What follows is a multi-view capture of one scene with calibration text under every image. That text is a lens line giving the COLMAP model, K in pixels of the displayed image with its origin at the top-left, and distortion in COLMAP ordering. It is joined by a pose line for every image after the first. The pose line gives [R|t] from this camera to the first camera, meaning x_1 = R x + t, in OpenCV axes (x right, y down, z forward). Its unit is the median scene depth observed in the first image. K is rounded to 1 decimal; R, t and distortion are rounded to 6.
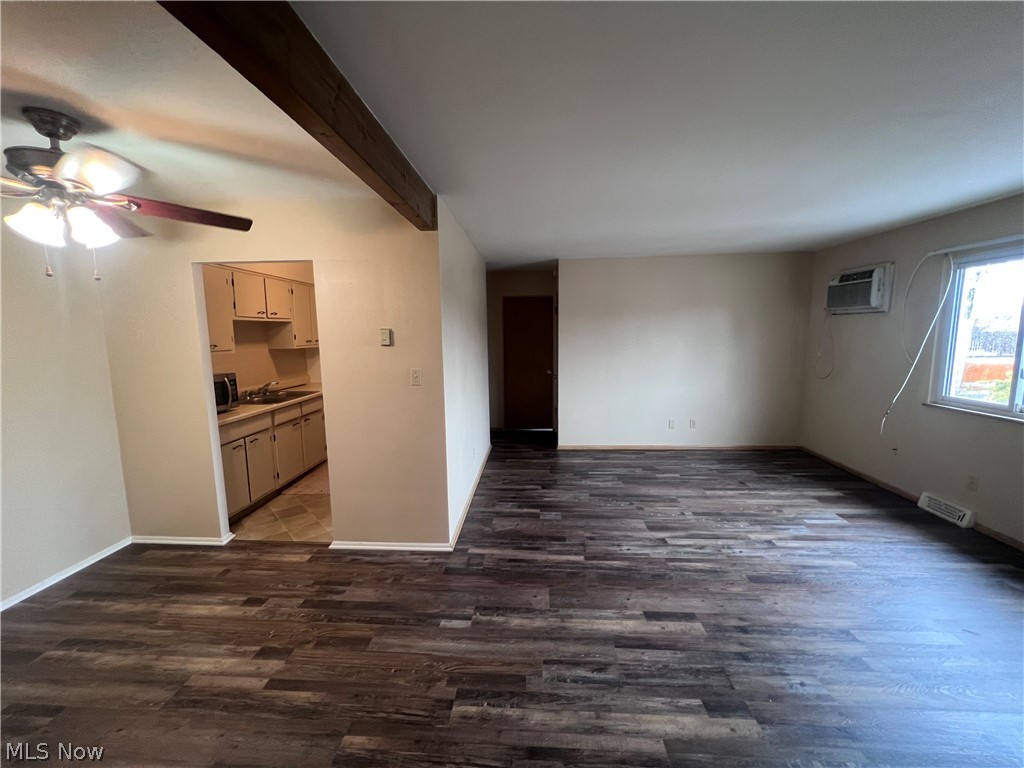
lens RADIAL K [[410.2, 0, 507.8], [0, 410.2, 382.7], [0, 0, 1]] dist [-0.000106, 0.000425]
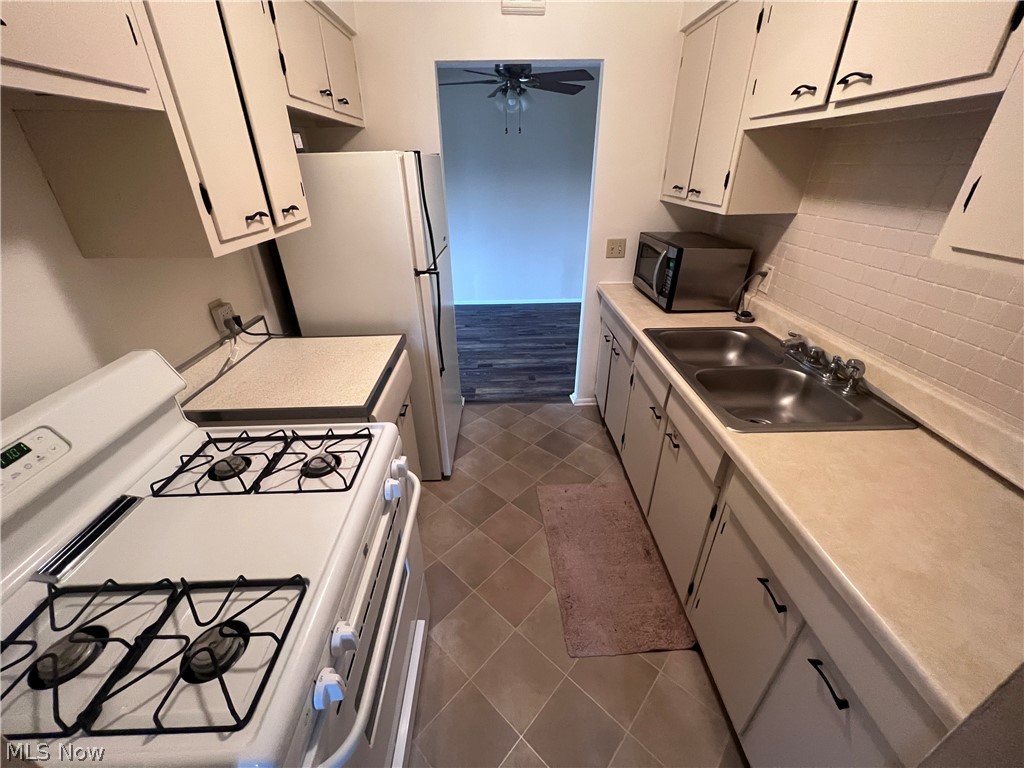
lens RADIAL K [[410.2, 0, 504.5], [0, 410.2, 382.0], [0, 0, 1]] dist [-0.000106, 0.000425]
pose [[-0.995904, 0.057125, -0.070089, -0.412828], [0.006054, 0.815541, 0.578668, -0.205323], [0.090217, 0.575873, -0.812546, 1.616196]]
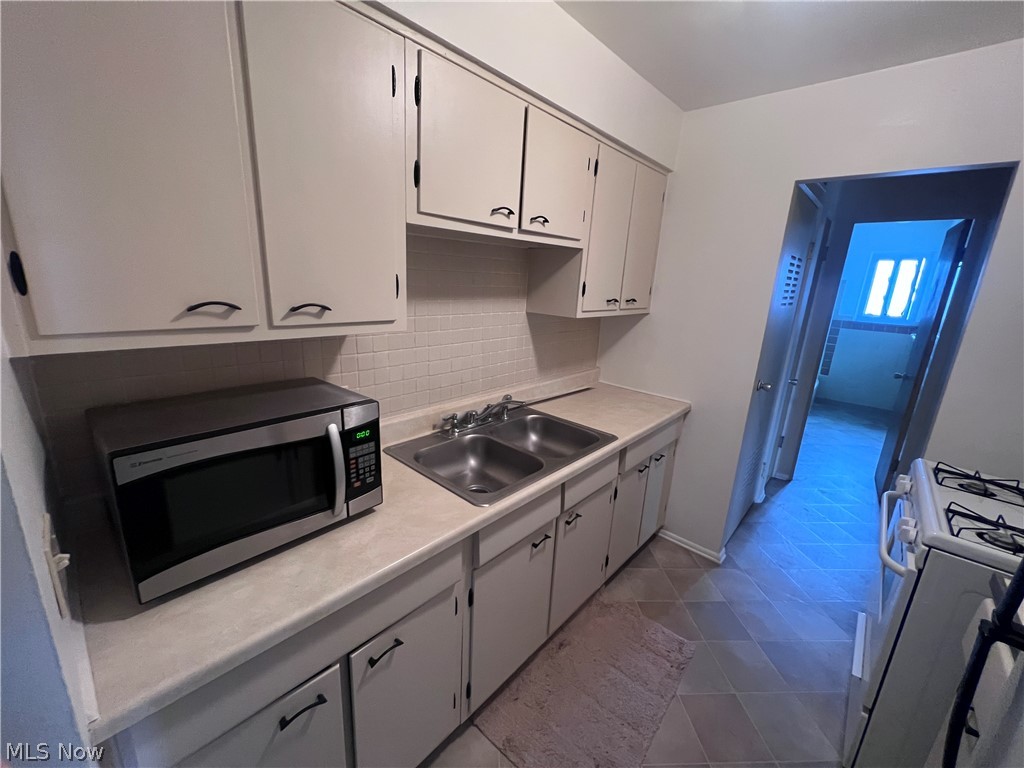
lens RADIAL K [[410.2, 0, 507.6], [0, 410.2, 383.2], [0, 0, 1]] dist [-0.000106, 0.000425]
pose [[0.777902, 0.206220, -0.593584, -0.439561], [-0.136382, 0.977508, 0.160869, -0.103927], [0.613407, -0.044186, 0.788530, 0.871209]]
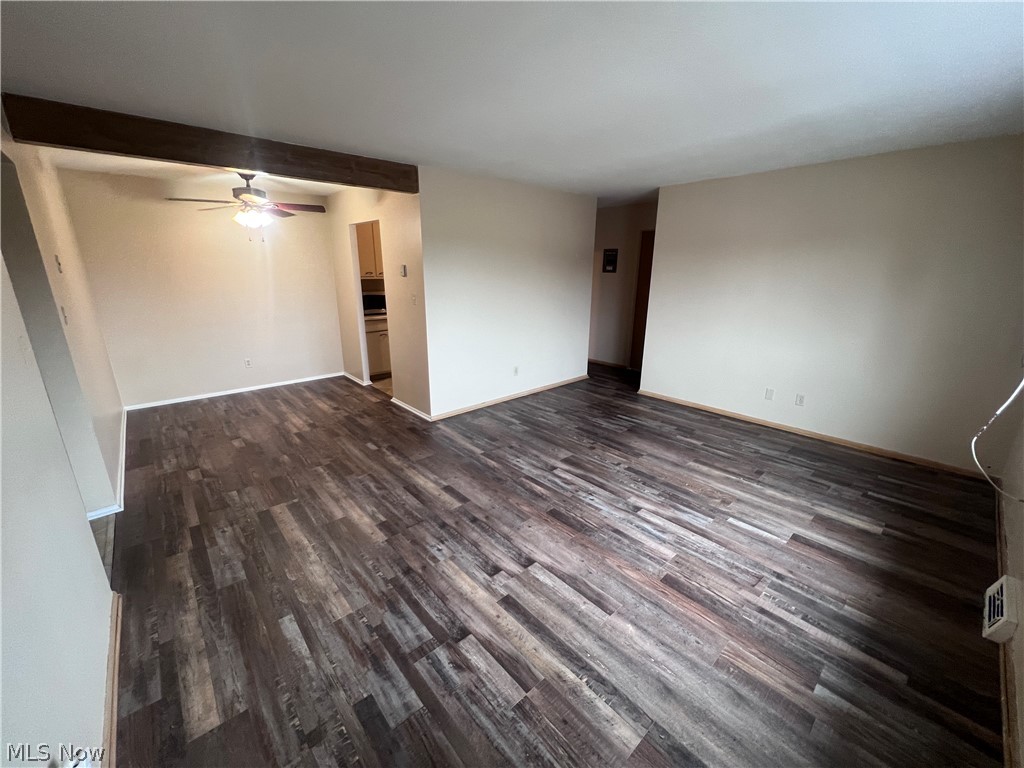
lens RADIAL K [[410.2, 0, 512.5], [0, 410.2, 386.0], [0, 0, 1]] dist [-0.000106, 0.000425]
pose [[0.710415, 0.215088, -0.670110, 0.897084], [-0.102976, 0.973675, 0.203355, -0.037962], [0.696208, -0.075461, 0.713863, 0.142643]]
